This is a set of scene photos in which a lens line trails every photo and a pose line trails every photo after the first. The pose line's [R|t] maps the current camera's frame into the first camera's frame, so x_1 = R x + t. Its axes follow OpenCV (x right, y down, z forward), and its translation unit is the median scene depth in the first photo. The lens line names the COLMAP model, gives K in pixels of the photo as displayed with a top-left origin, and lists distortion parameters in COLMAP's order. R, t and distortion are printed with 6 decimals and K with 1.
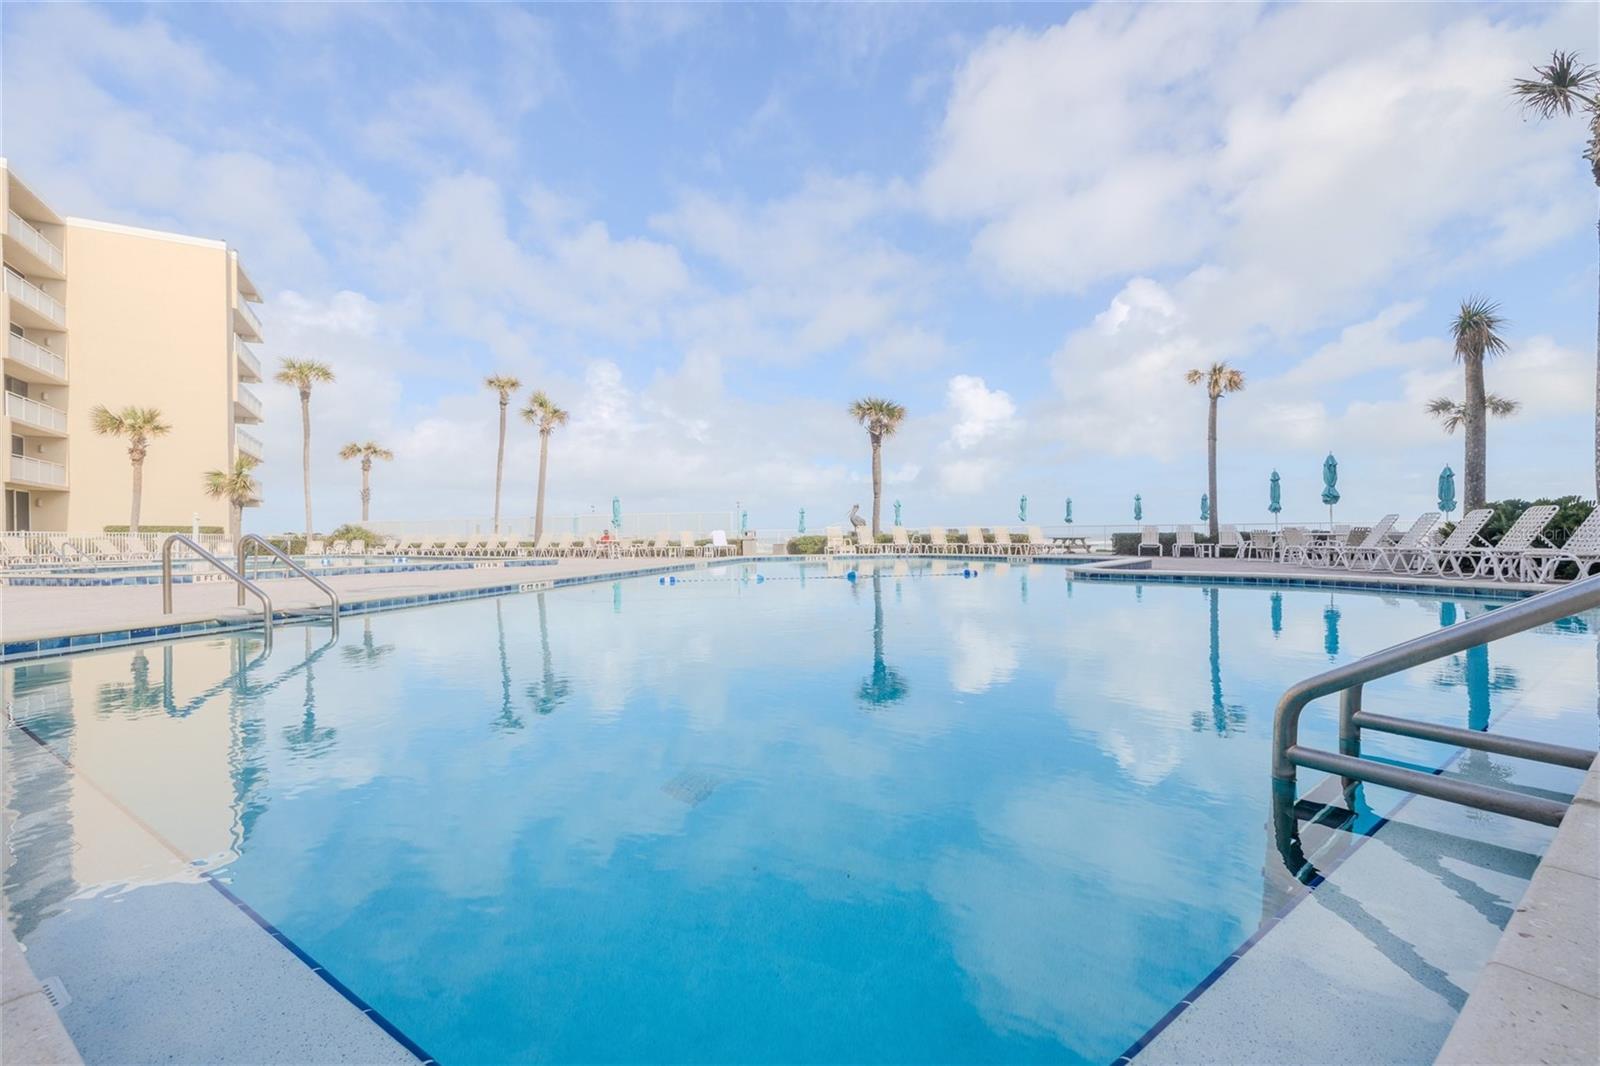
lens RADIAL K [[644.7, 0, 791.5], [0, 644.7, 526.6], [0, 0, 1]] dist [-0.009404, -0.000599]
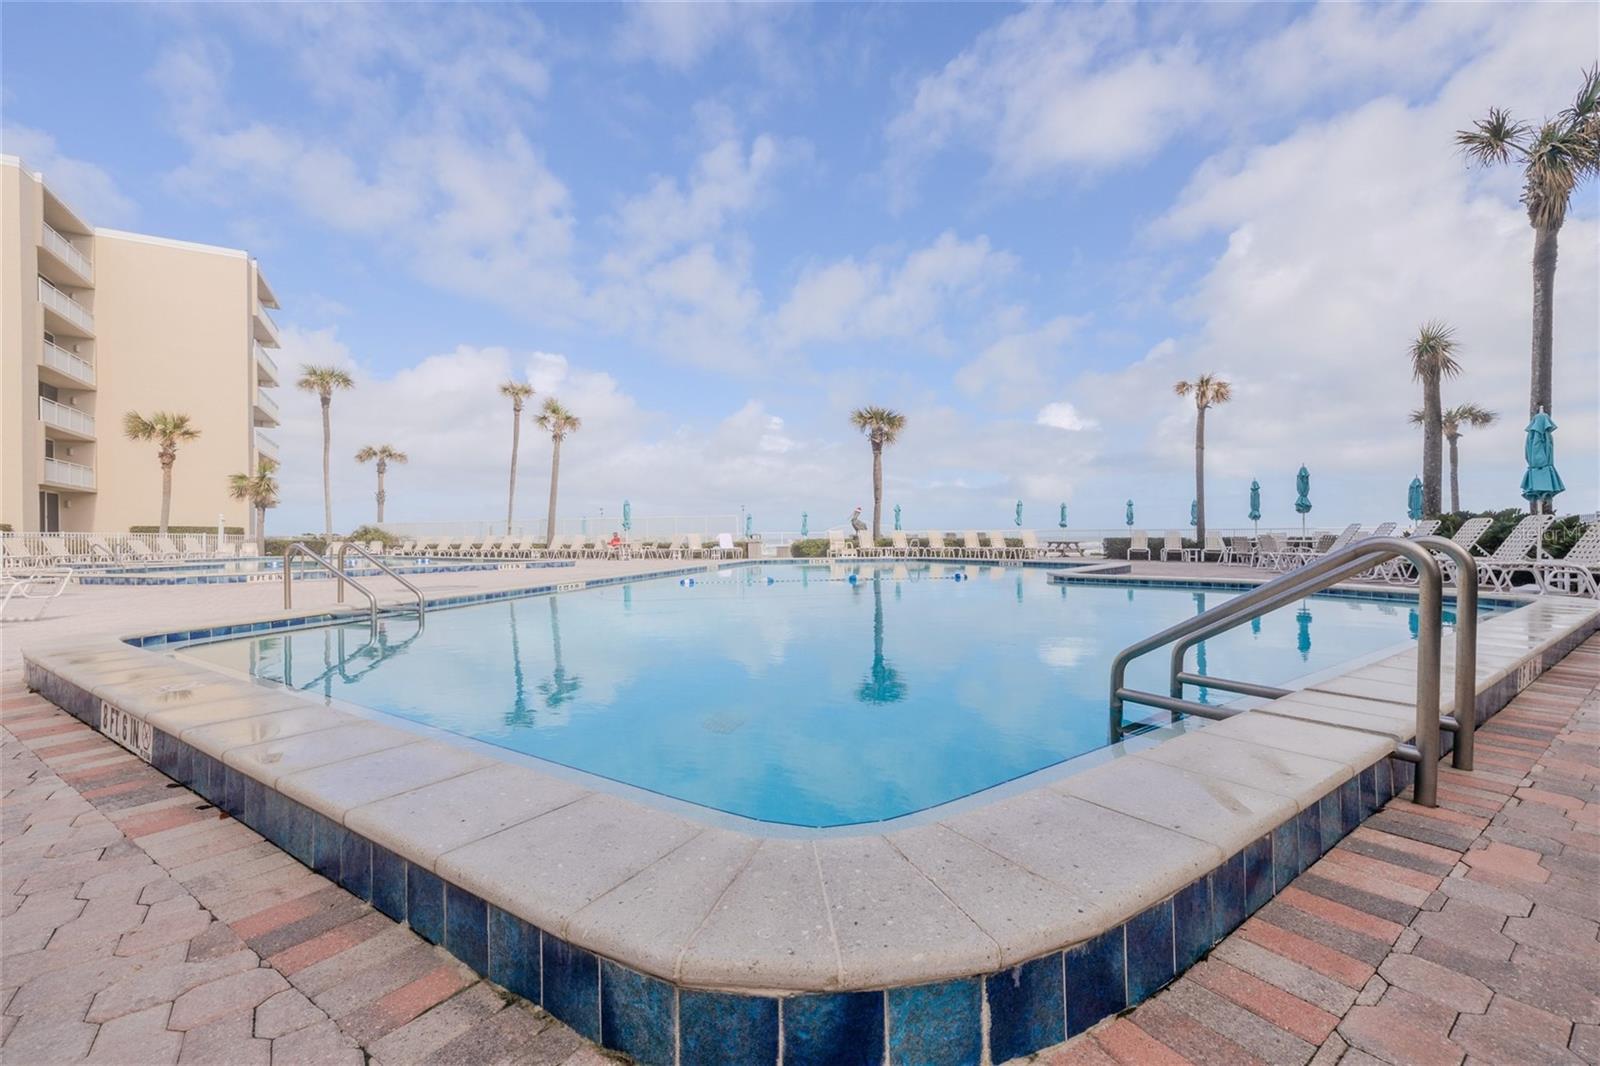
lens RADIAL K [[644.7, 0, 792.1], [0, 644.7, 529.2], [0, 0, 1]] dist [-0.009404, -0.000599]
pose [[0.999990, 0.004327, -0.001355, -0.004026], [-0.004324, 0.999988, 0.002449, -0.004369], [0.001365, -0.002443, 0.999996, -0.042565]]
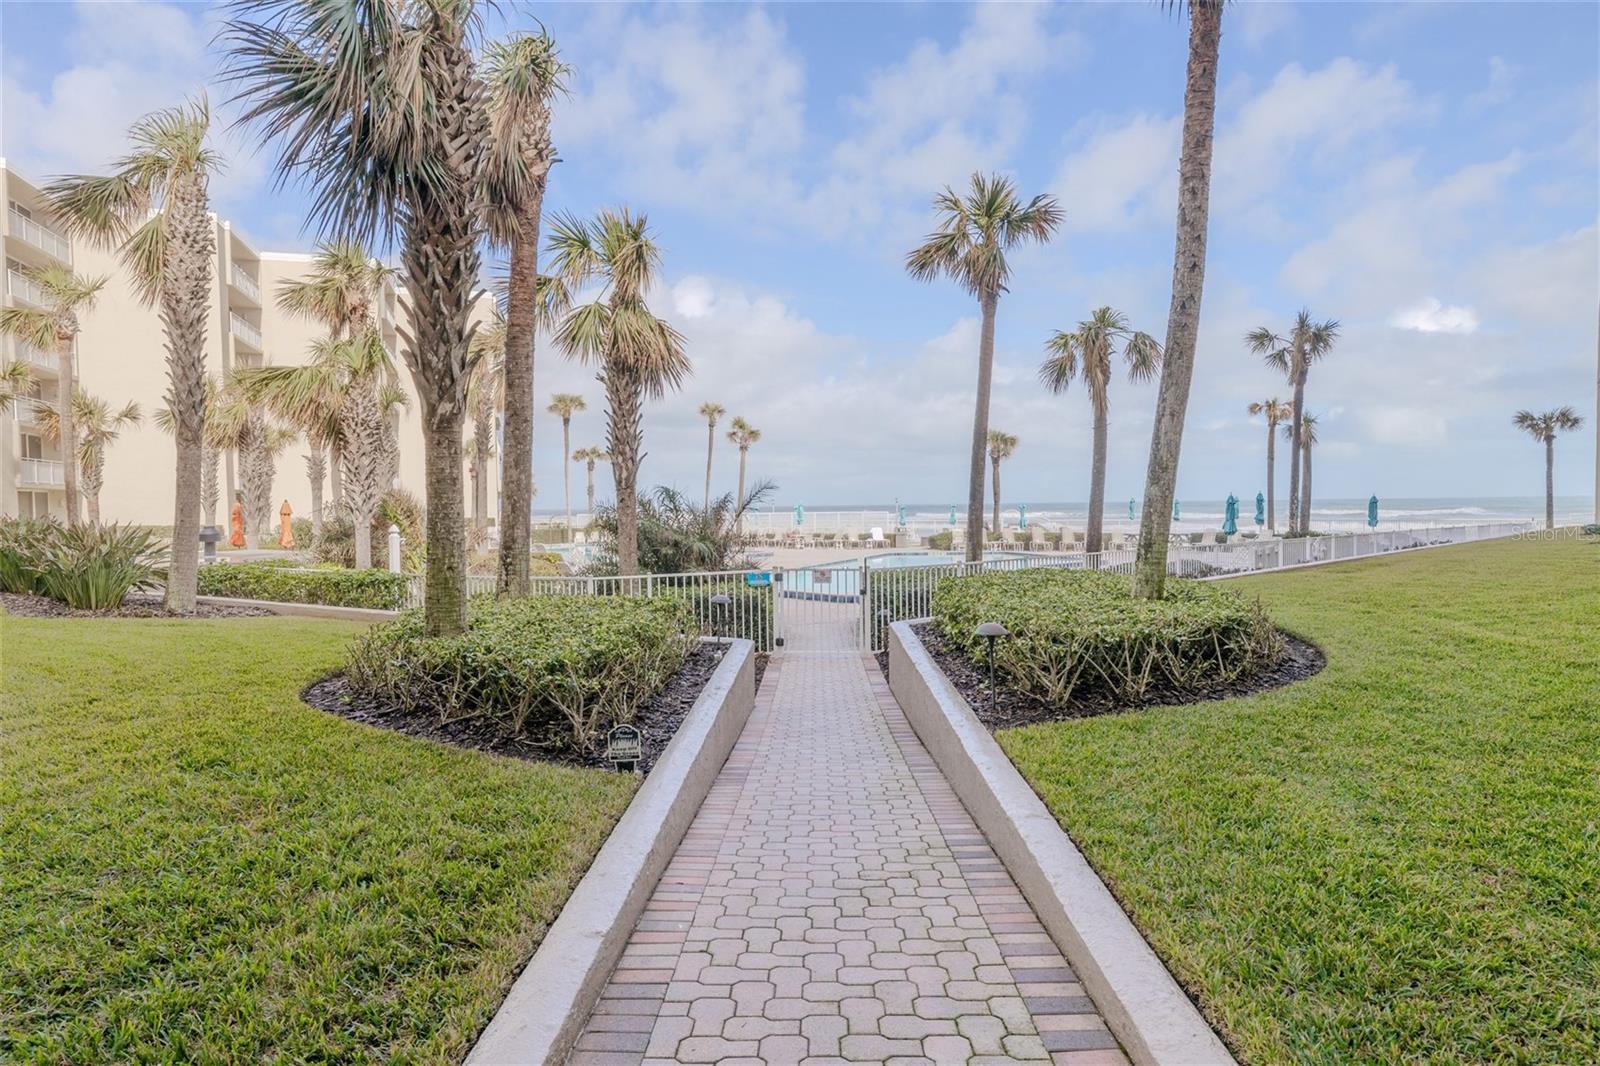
lens RADIAL K [[912.8, 0, 805.1], [0, 912.8, 529.3], [0, 0, 1]] dist [-0.005952, -0.000934]
pose [[0.975885, 0.006630, -0.218183, 0.158794], [0.002920, 0.999053, 0.043421, -0.076766], [0.218264, -0.043012, 0.974941, -0.893711]]
